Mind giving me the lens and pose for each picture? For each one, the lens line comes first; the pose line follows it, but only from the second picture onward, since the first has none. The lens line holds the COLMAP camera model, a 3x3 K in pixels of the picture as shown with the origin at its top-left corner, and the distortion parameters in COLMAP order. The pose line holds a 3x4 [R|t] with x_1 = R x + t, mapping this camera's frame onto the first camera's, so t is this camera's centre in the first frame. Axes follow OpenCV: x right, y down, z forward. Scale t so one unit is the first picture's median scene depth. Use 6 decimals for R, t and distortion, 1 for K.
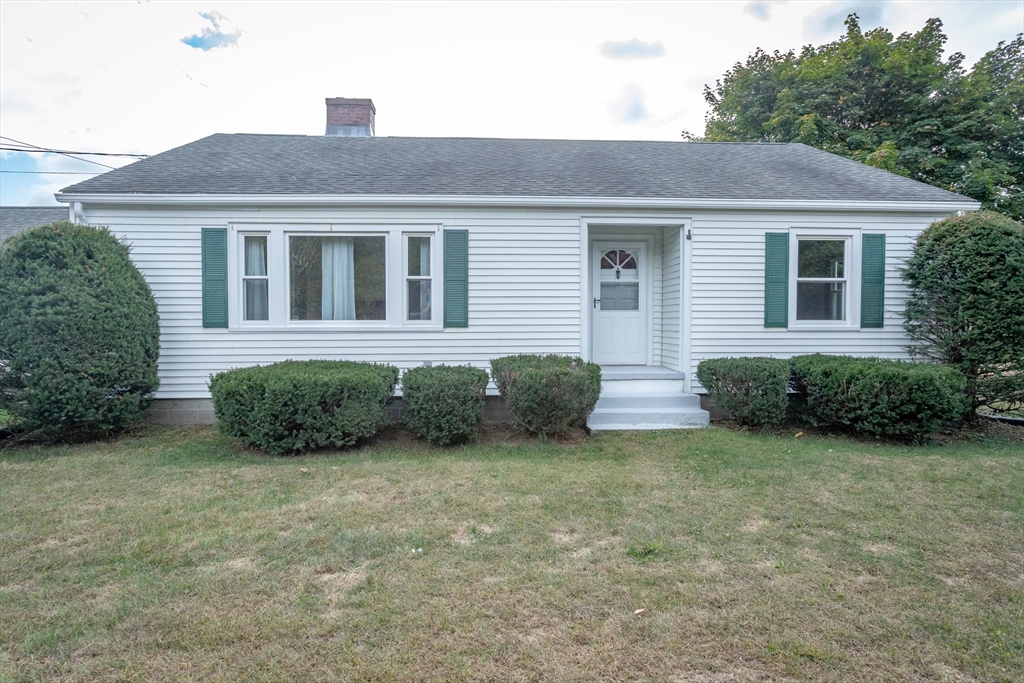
lens RADIAL K [[551.8, 0, 514.8], [0, 551.8, 324.9], [0, 0, 1]] dist [-0.006832, 0.002564]
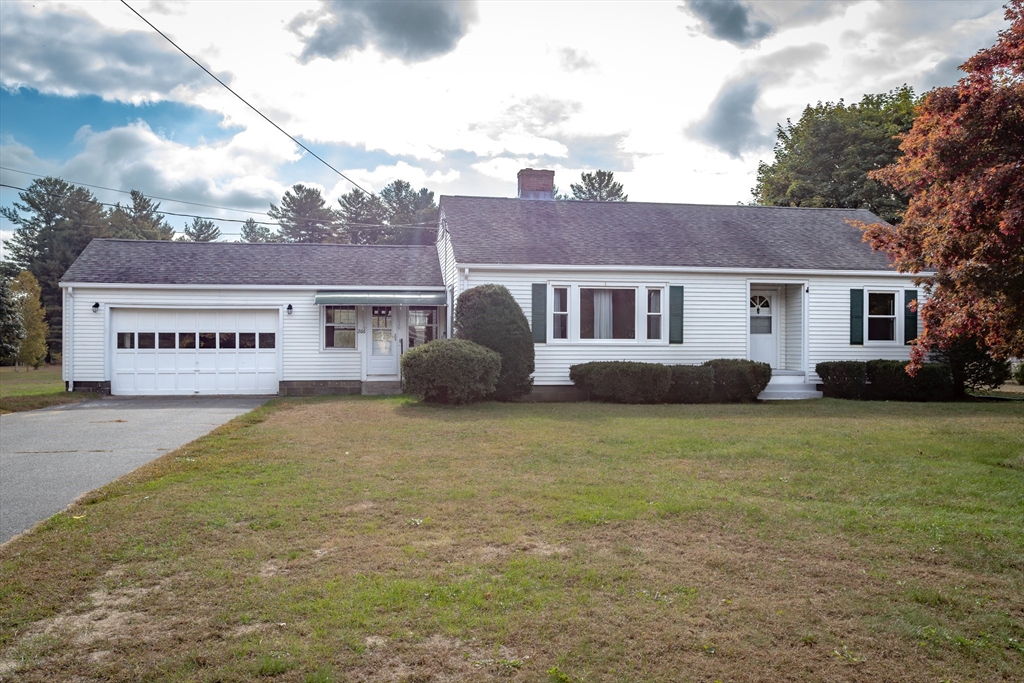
lens RADIAL K [[842.6, 0, 528.9], [0, 842.6, 318.6], [0, 0, 1]] dist [0.005843, 0.000419]
pose [[0.993770, 0.008451, 0.111133, -0.838149], [-0.004151, 0.999236, -0.038868, 0.030096], [-0.111376, 0.038164, 0.993045, -1.503992]]
